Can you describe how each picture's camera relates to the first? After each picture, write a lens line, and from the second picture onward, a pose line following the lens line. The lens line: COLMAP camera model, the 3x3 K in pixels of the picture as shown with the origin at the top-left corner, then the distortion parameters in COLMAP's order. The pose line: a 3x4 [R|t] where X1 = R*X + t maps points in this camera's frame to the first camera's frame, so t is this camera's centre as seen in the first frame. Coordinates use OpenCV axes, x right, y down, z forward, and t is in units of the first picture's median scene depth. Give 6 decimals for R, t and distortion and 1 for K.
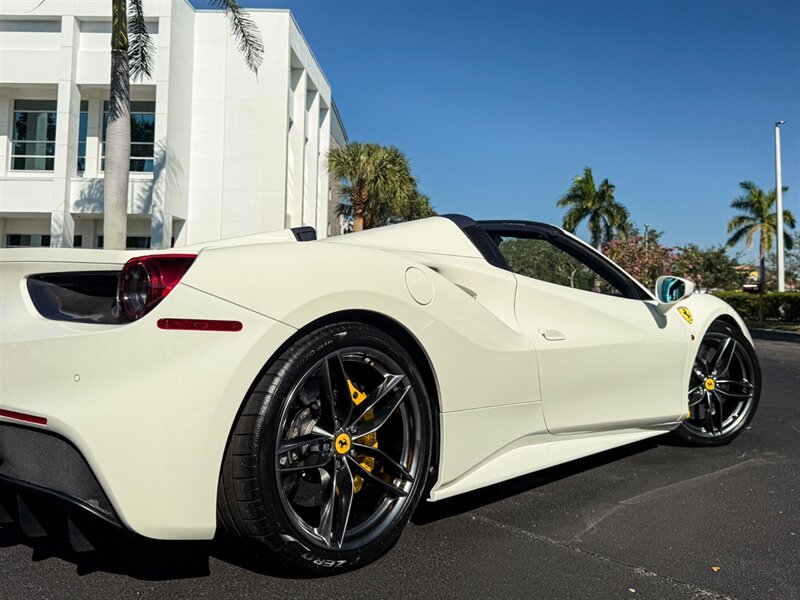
lens RADIAL K [[766.2, 0, 431.2], [0, 766.2, 242.3], [0, 0, 1]] dist [0.148990, -0.283637]
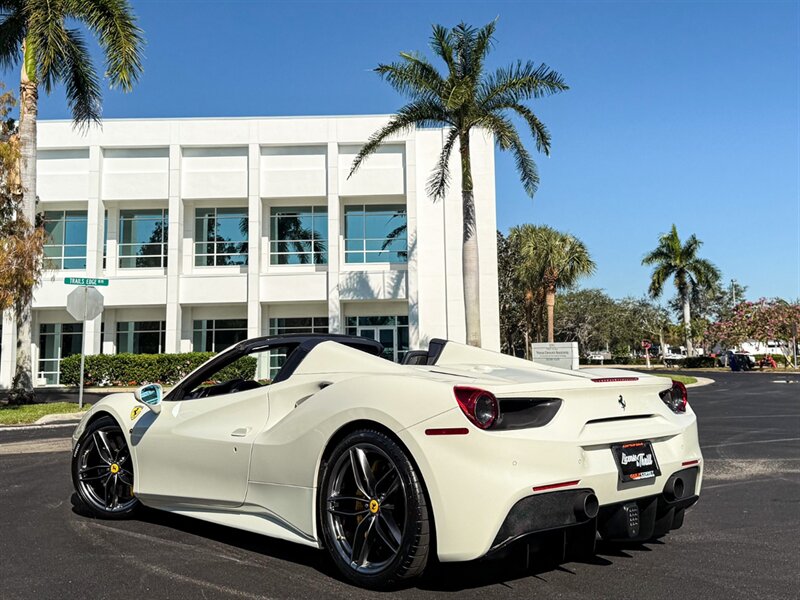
lens RADIAL K [[873.2, 0, 403.4], [0, 873.2, 237.3], [0, 0, 1]] dist [0.189912, -0.435917]
pose [[0.999380, -0.035165, 0.001558, -0.357252], [0.035192, 0.997275, -0.064834, -0.042433], [0.000726, 0.064849, 0.997895, -0.394394]]
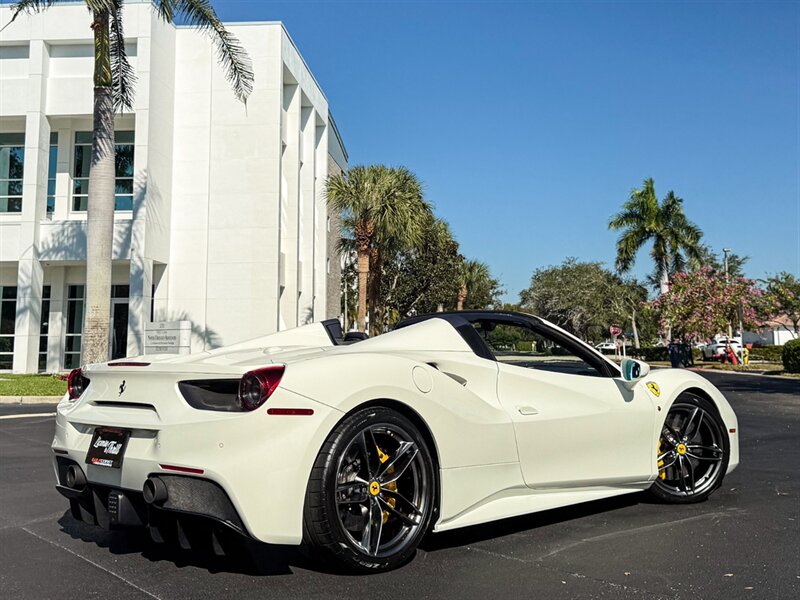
lens RADIAL K [[964.1, 0, 375.2], [0, 964.1, 199.5], [0, 0, 1]] dist [0.171825, -0.318412]
pose [[0.996437, -0.030601, -0.078599, 0.004217], [0.024550, 0.996741, -0.076838, -0.012064], [0.080694, 0.074635, 0.993941, -0.072274]]
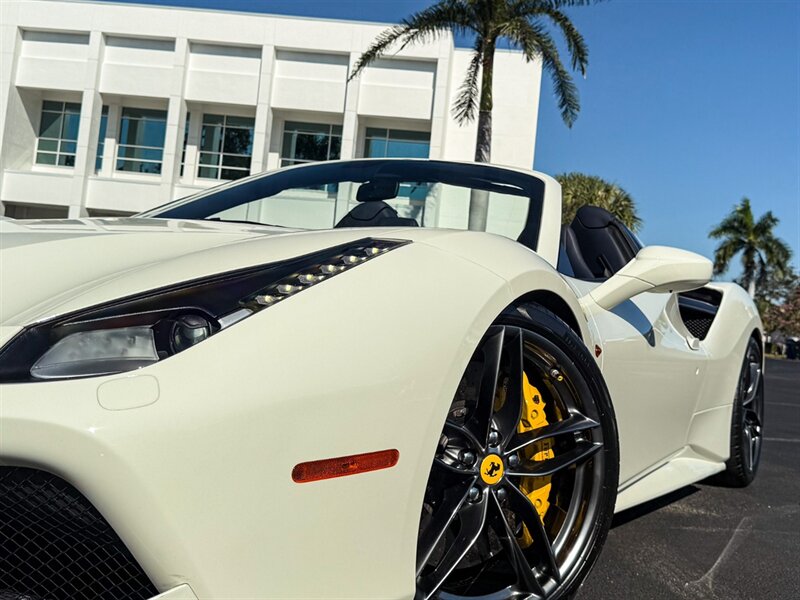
lens RADIAL K [[875.7, 0, 423.5], [0, 875.7, 244.9], [0, 0, 1]] dist [0.208262, -0.502289]
pose [[0.995655, 0.070941, -0.060327, -0.273663], [-0.071343, 0.997441, -0.004542, -0.018102], [0.059851, 0.008826, 0.998168, -0.244831]]
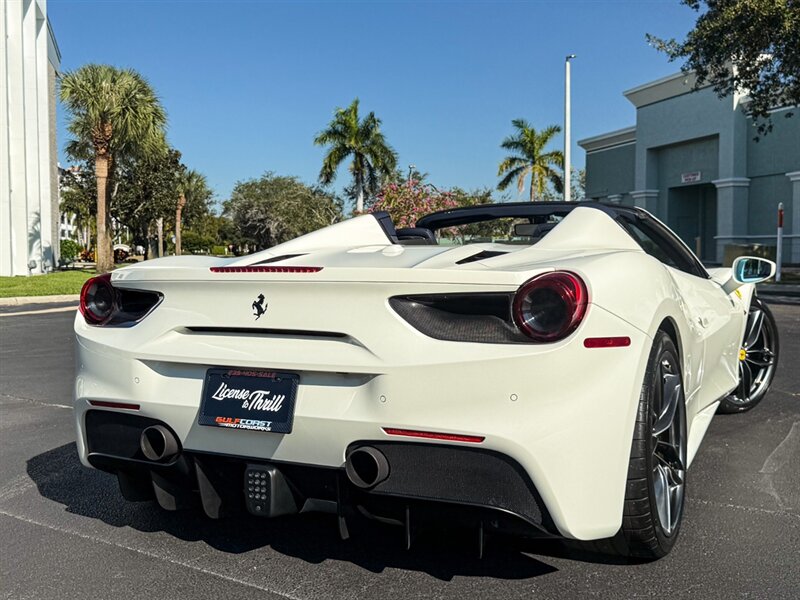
lens RADIAL K [[879.9, 0, 355.8], [0, 879.9, 291.9], [0, 0, 1]] dist [0.198010, -0.463326]
pose [[0.973057, -0.031930, 0.228345, -0.058967], [0.003958, 0.992532, 0.121924, -0.007201], [-0.230533, -0.117735, 0.965916, -0.005412]]
